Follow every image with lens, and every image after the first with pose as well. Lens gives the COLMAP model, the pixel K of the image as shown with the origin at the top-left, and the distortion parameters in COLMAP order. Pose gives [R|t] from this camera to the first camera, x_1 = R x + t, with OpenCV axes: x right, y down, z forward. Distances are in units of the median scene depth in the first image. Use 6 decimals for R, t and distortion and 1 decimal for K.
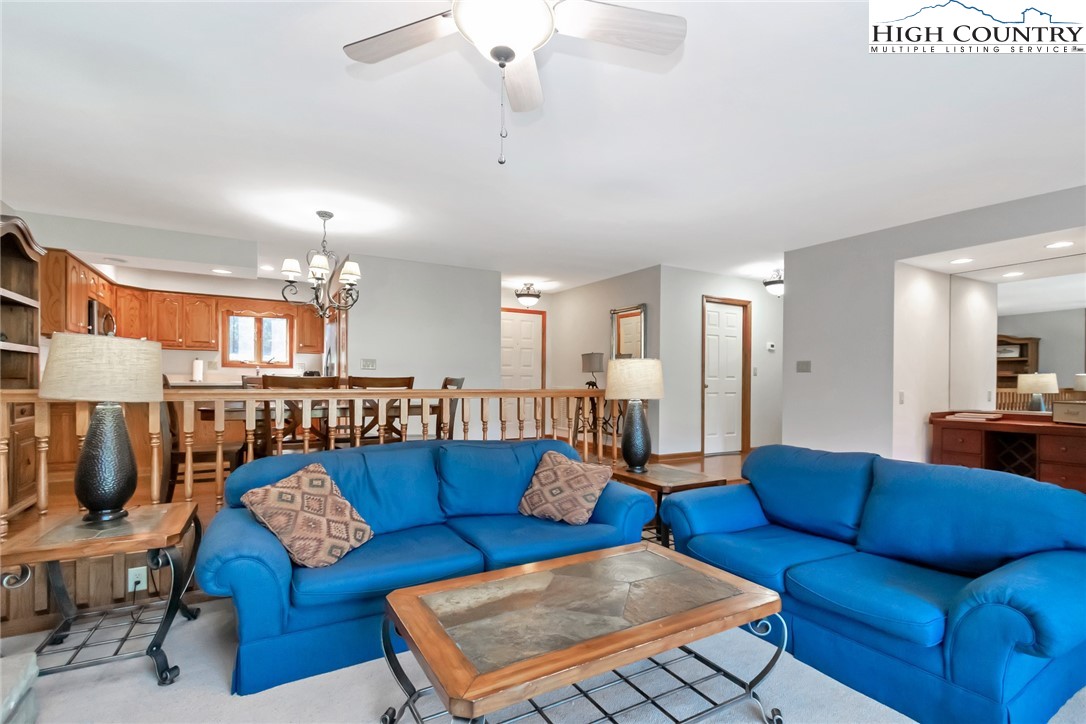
lens RADIAL K [[506.3, 0, 548.1], [0, 506.3, 379.8], [0, 0, 1]] dist [-0.005741, 0.000354]
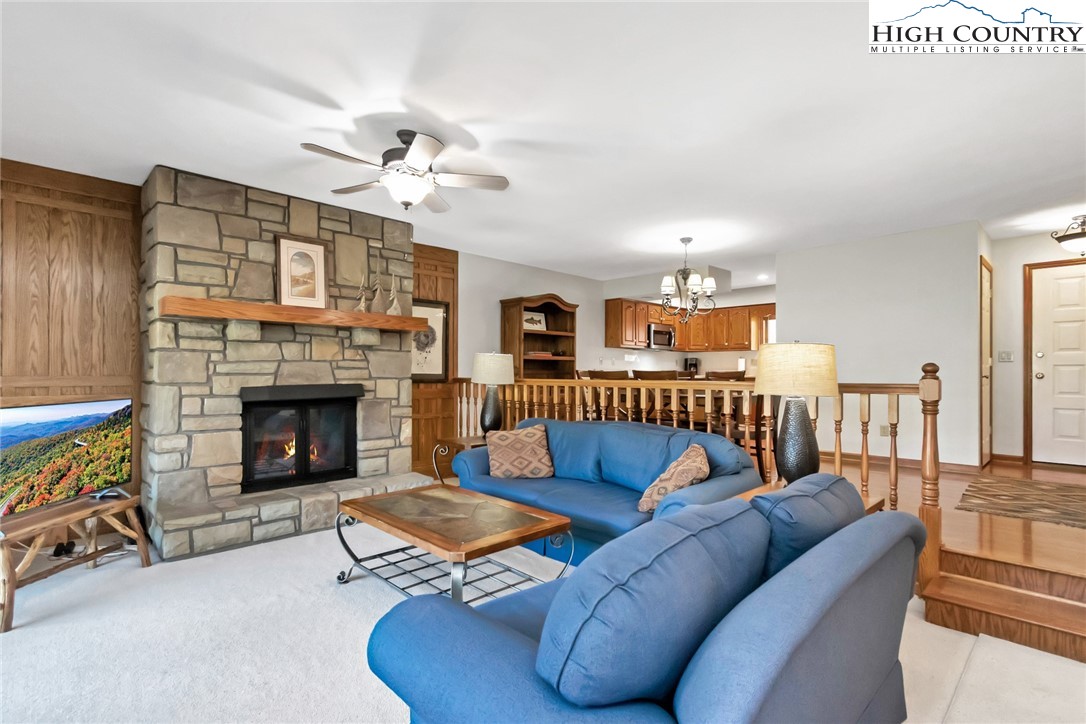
lens RADIAL K [[506.3, 0, 561.6], [0, 506.3, 375.1], [0, 0, 1]] dist [-0.005741, 0.000354]
pose [[0.275112, -0.005822, -0.961395, 0.707859], [0.008816, 0.999955, -0.003533, 0.006533], [0.961372, -0.007504, 0.275151, 0.382905]]
